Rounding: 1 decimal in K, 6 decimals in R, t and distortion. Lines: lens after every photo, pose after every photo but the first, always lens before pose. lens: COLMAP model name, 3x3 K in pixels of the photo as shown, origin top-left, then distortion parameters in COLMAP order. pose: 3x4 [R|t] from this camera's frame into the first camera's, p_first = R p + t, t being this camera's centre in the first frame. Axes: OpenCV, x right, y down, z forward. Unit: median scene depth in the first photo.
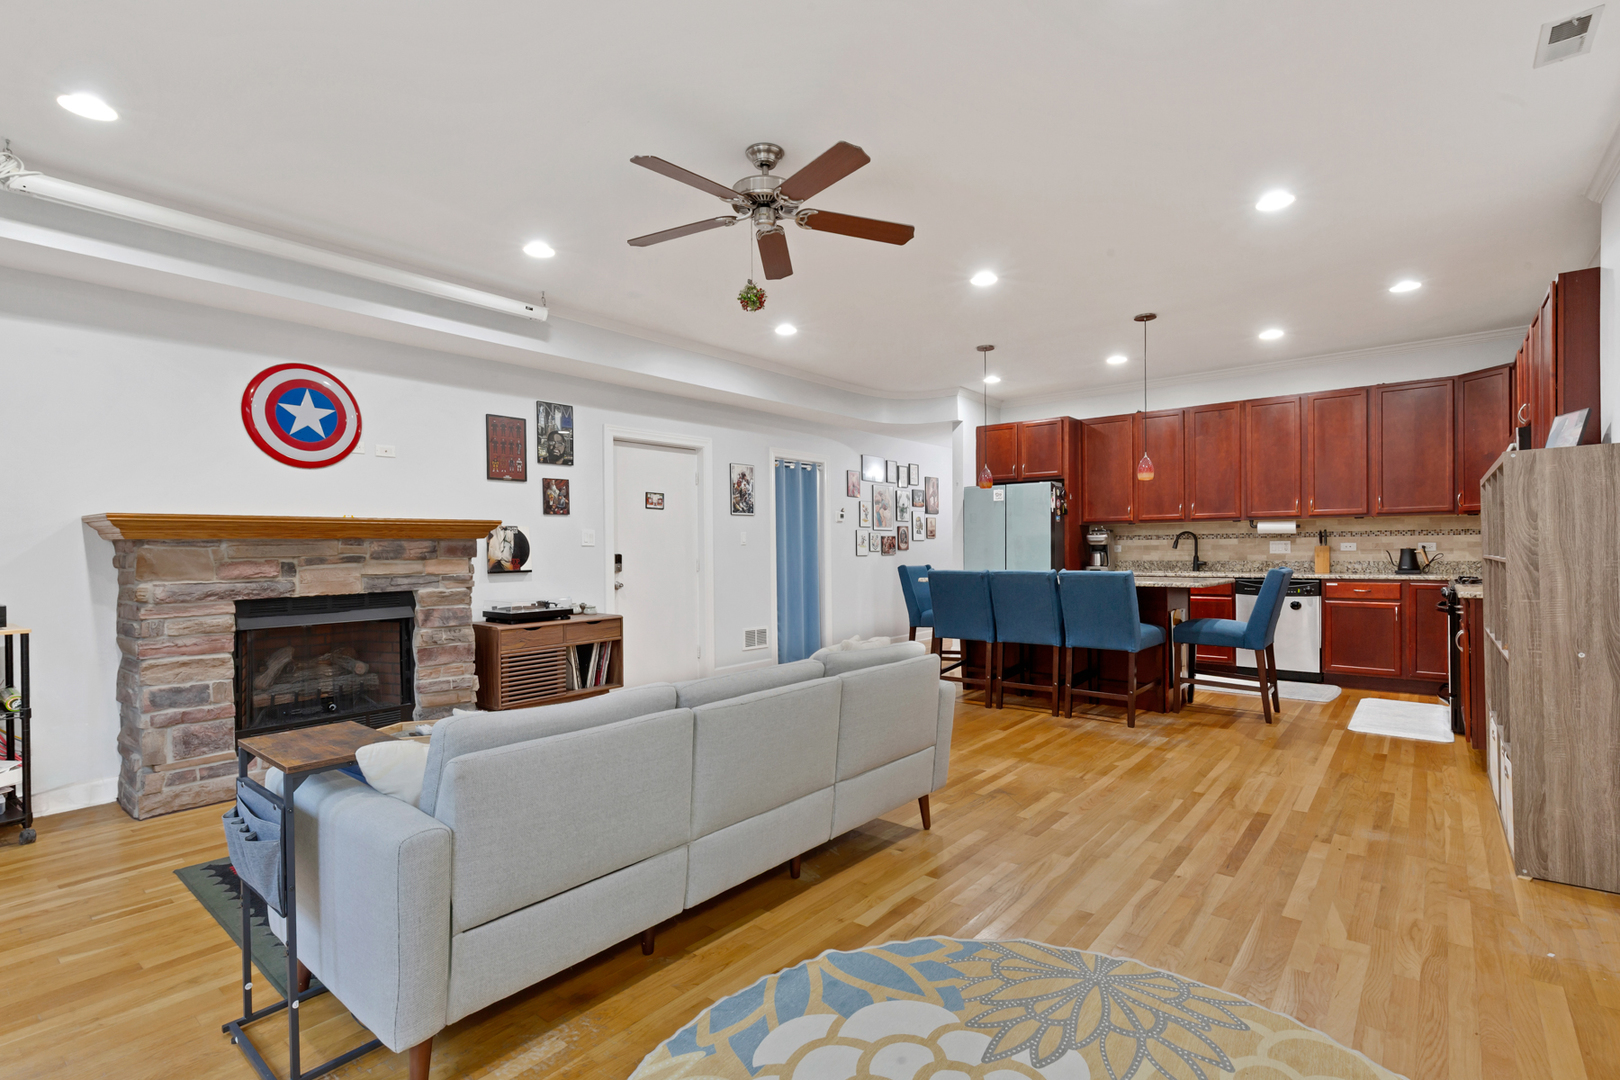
lens RADIAL K [[756.6, 0, 807.5], [0, 756.6, 553.6], [0, 0, 1]] dist [0.001644, -0.000375]
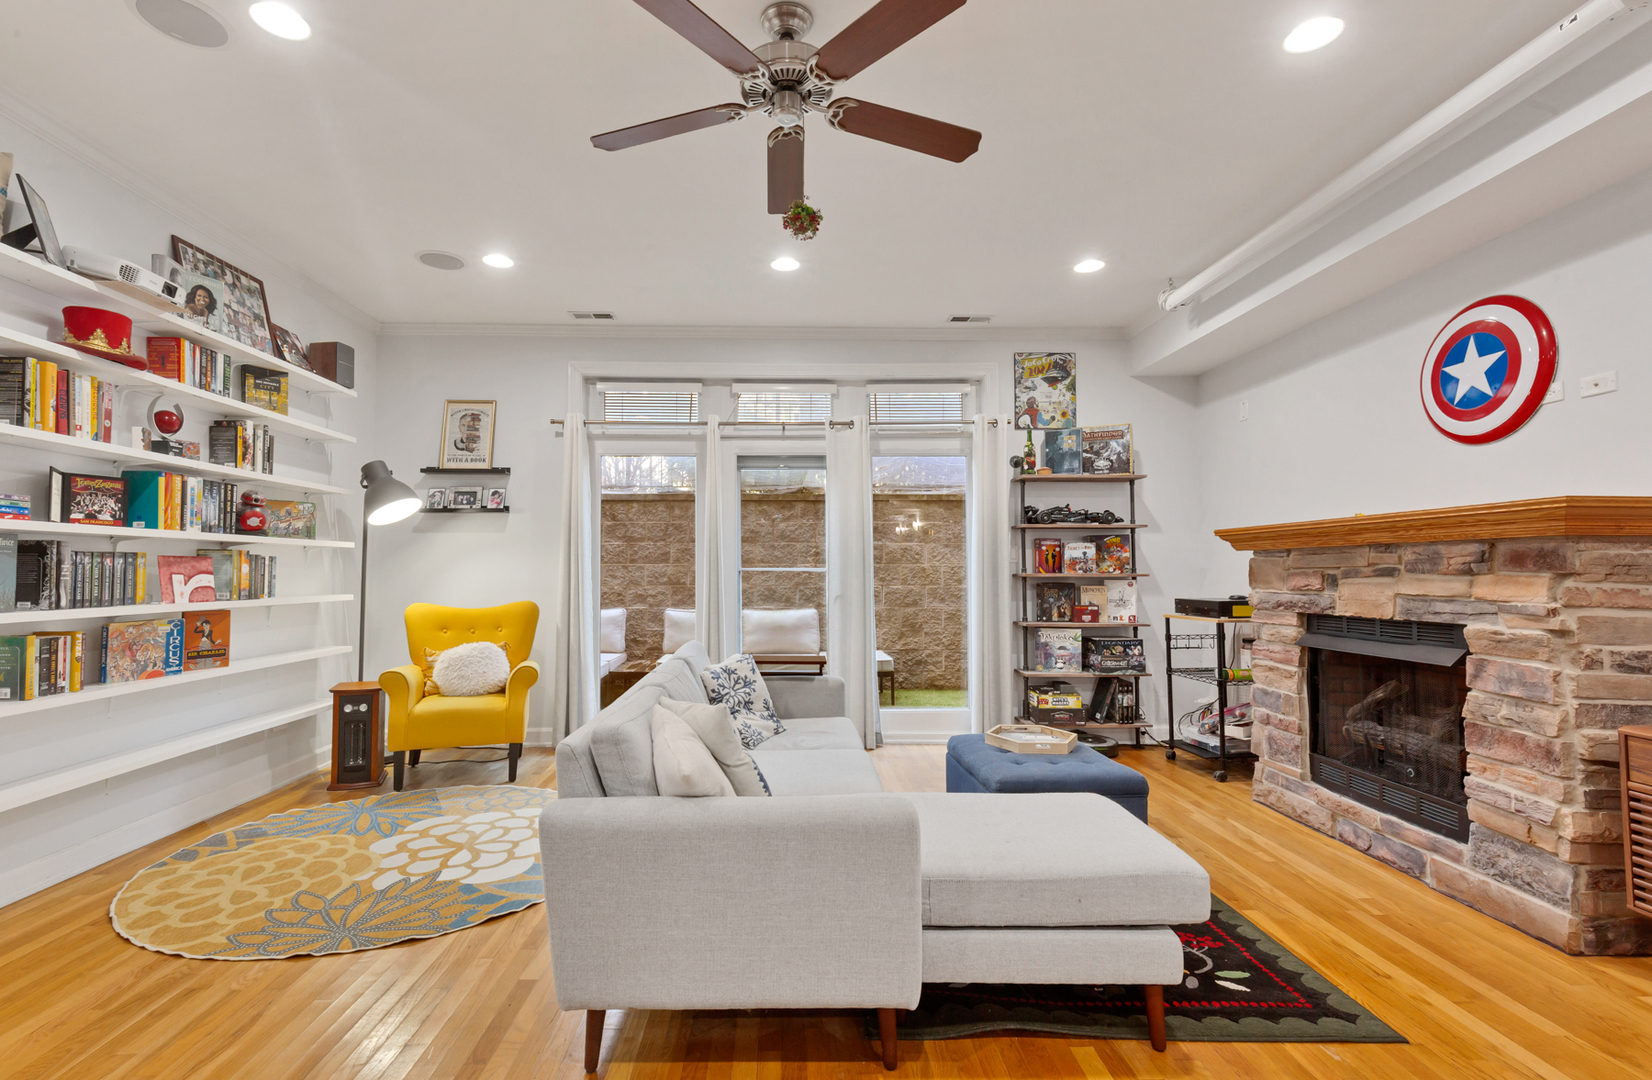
lens RADIAL K [[761.2, 0, 797.2], [0, 761.2, 544.7], [0, 0, 1]] dist [0.006093, 0.000389]
pose [[-0.754808, -0.009077, -0.655883, 0.192952], [0.006076, 0.999765, -0.020829, -0.004139], [0.655917, -0.019707, -0.754576, 0.720848]]
